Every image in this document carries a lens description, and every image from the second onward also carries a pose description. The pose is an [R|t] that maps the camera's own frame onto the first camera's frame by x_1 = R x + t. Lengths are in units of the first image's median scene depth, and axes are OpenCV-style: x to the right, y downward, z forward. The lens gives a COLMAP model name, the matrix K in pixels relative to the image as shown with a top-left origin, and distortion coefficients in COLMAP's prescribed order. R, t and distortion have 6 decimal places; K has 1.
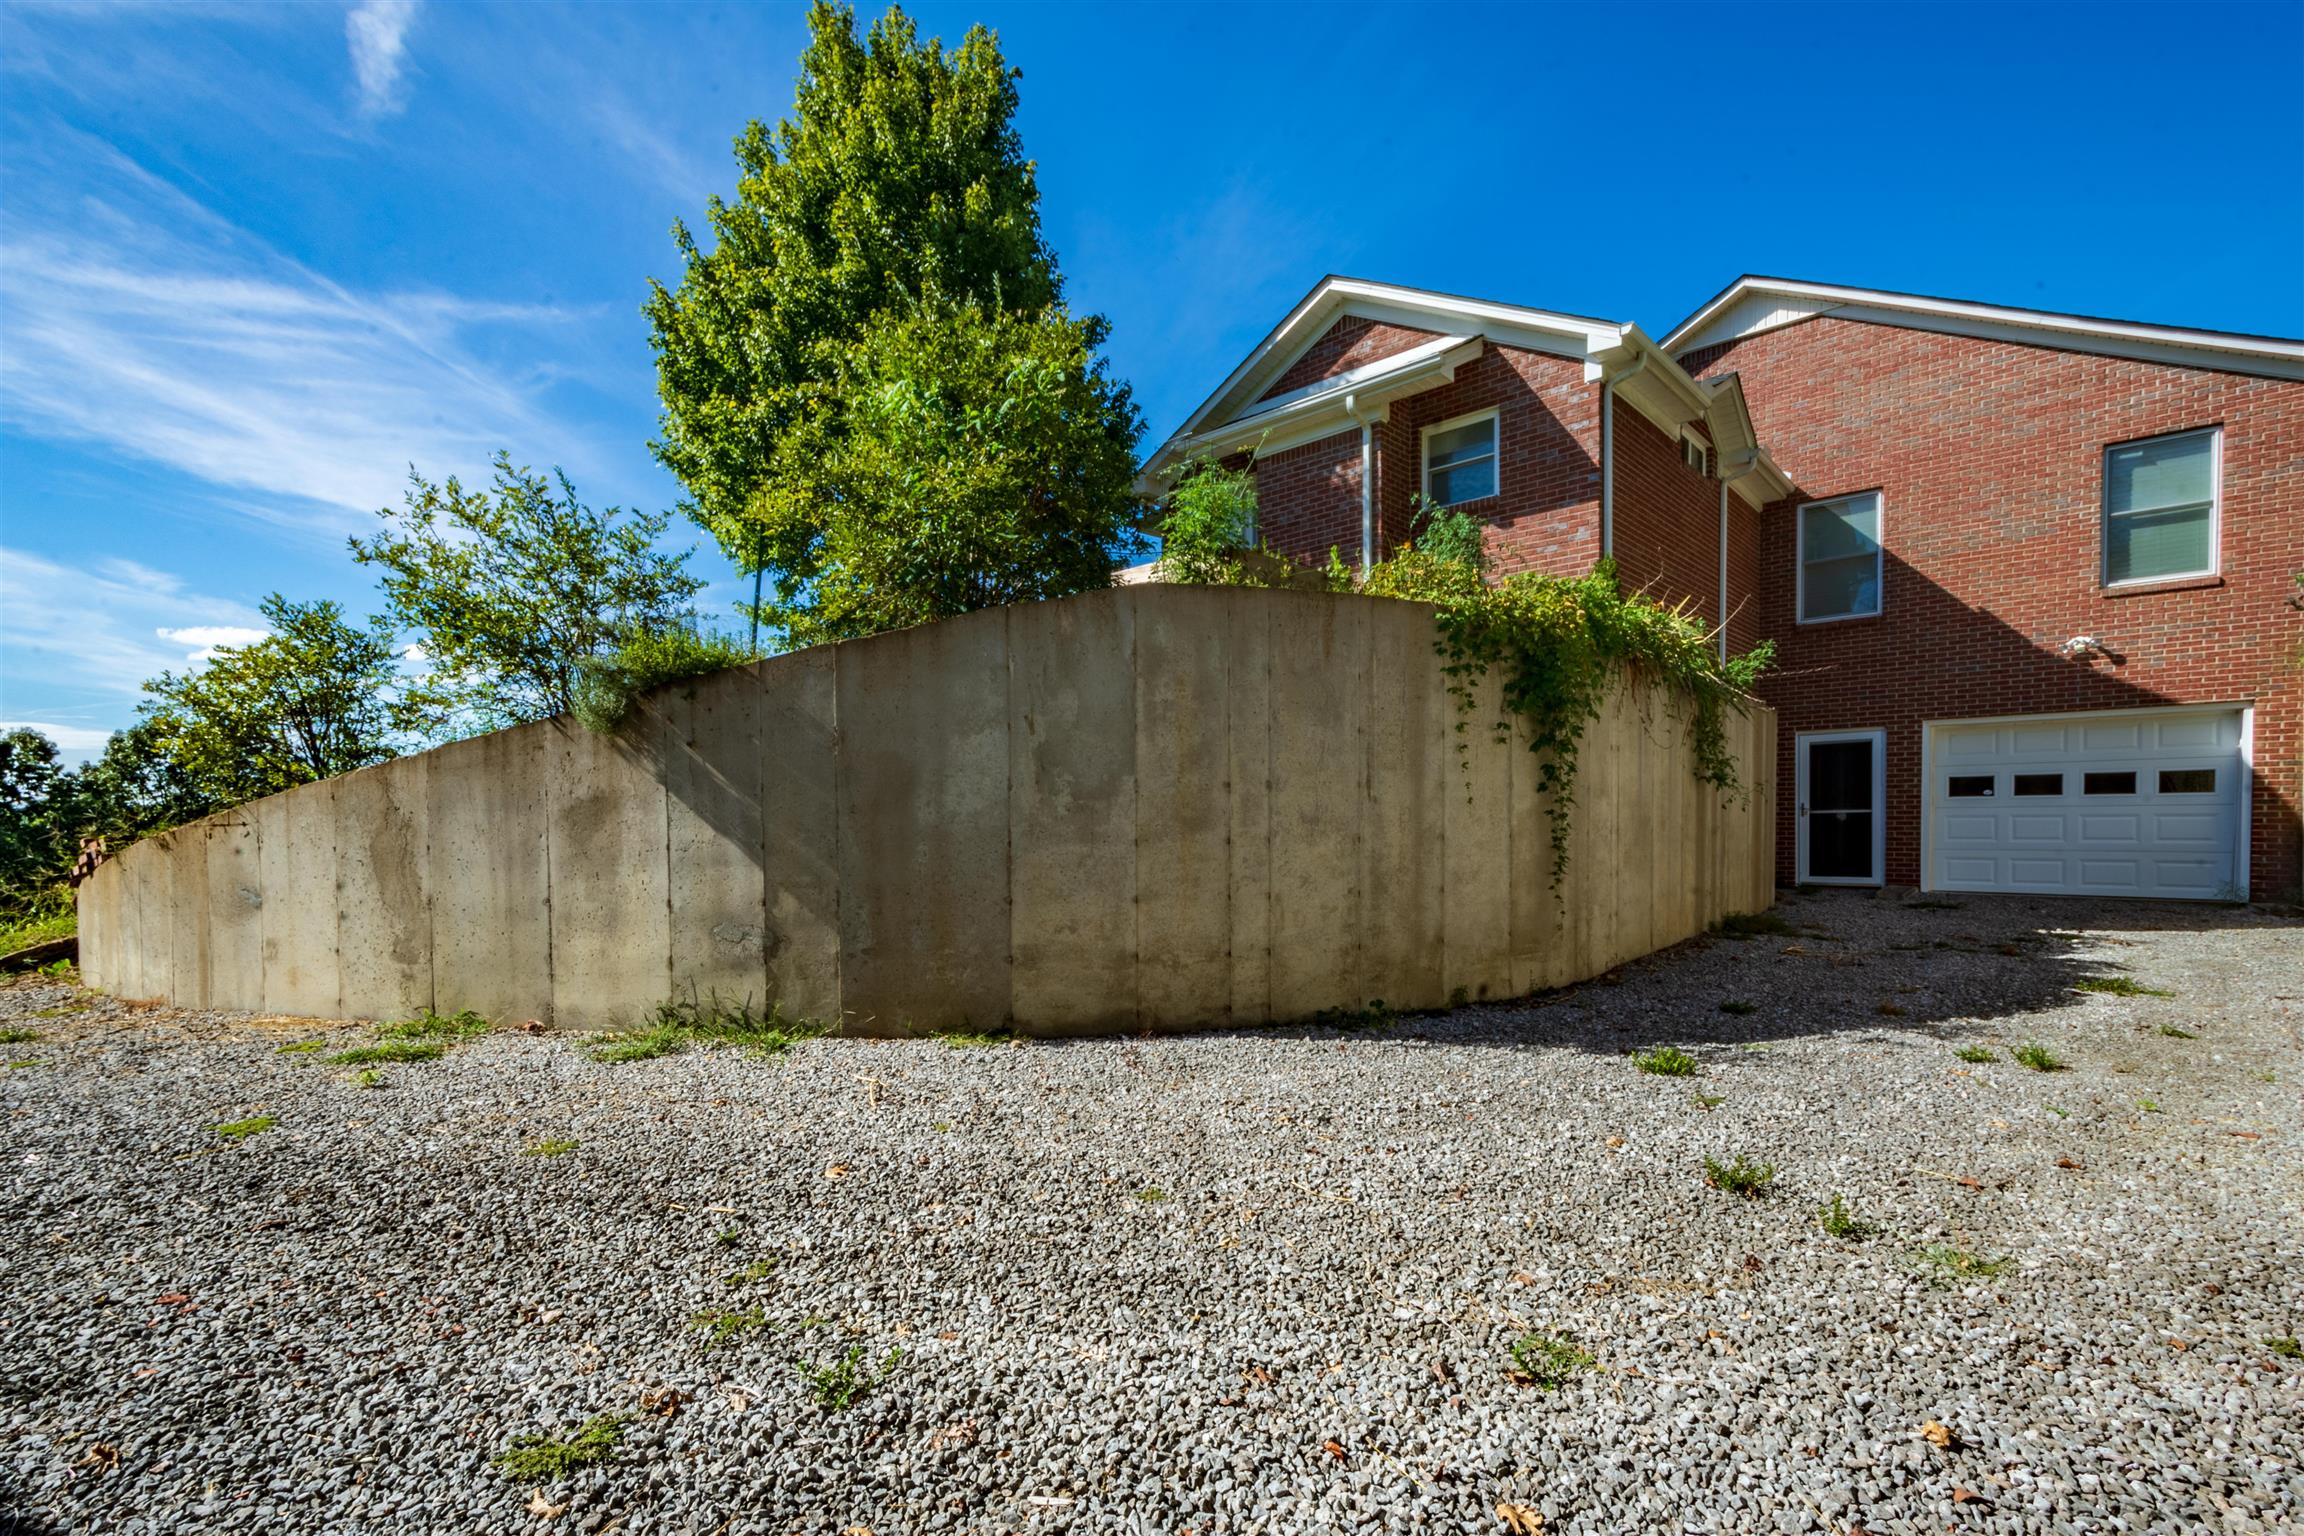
lens RADIAL K [[1032.4, 0, 1150.0], [0, 1032.4, 838.1], [0, 0, 1]] dist [-0.010155, 0.000023]
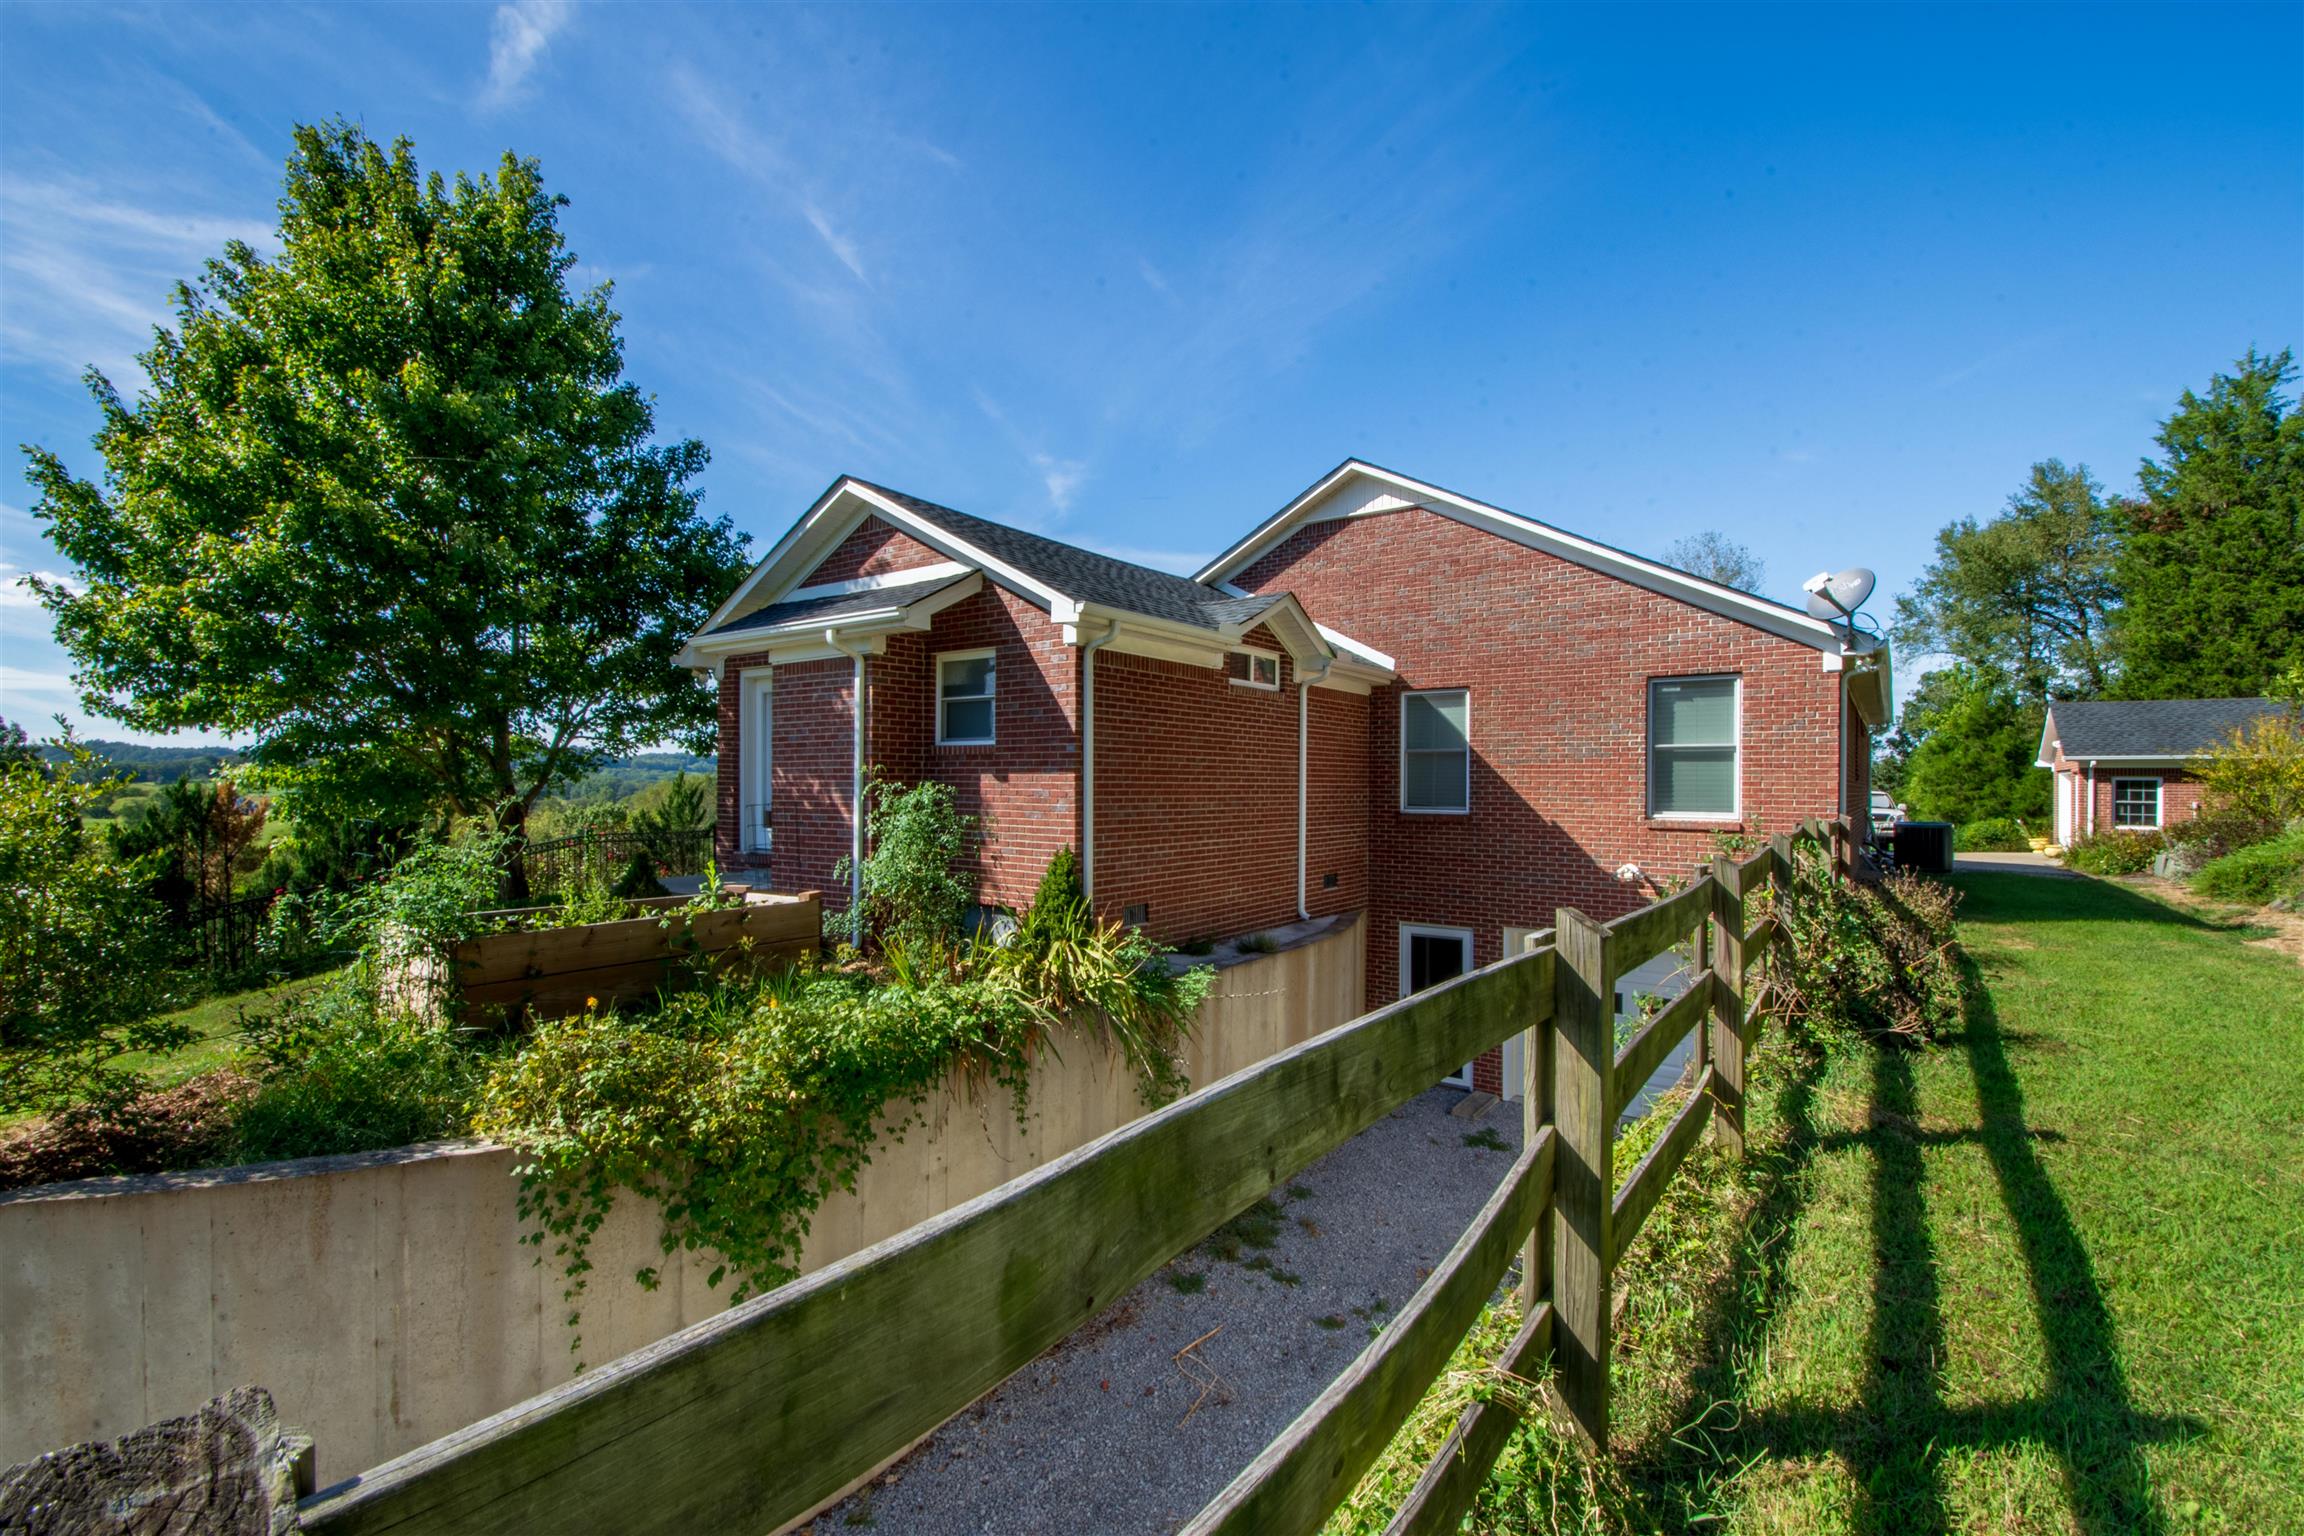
lens RADIAL K [[1022.7, 0, 1158.8], [0, 1022.7, 793.0], [0, 0, 1]] dist [0.004250, -0.000416]
pose [[0.989666, 0.014033, 0.142704, 0.314493], [-0.009702, 0.999472, -0.031002, -0.234673], [-0.143064, 0.029297, 0.989280, 0.074537]]
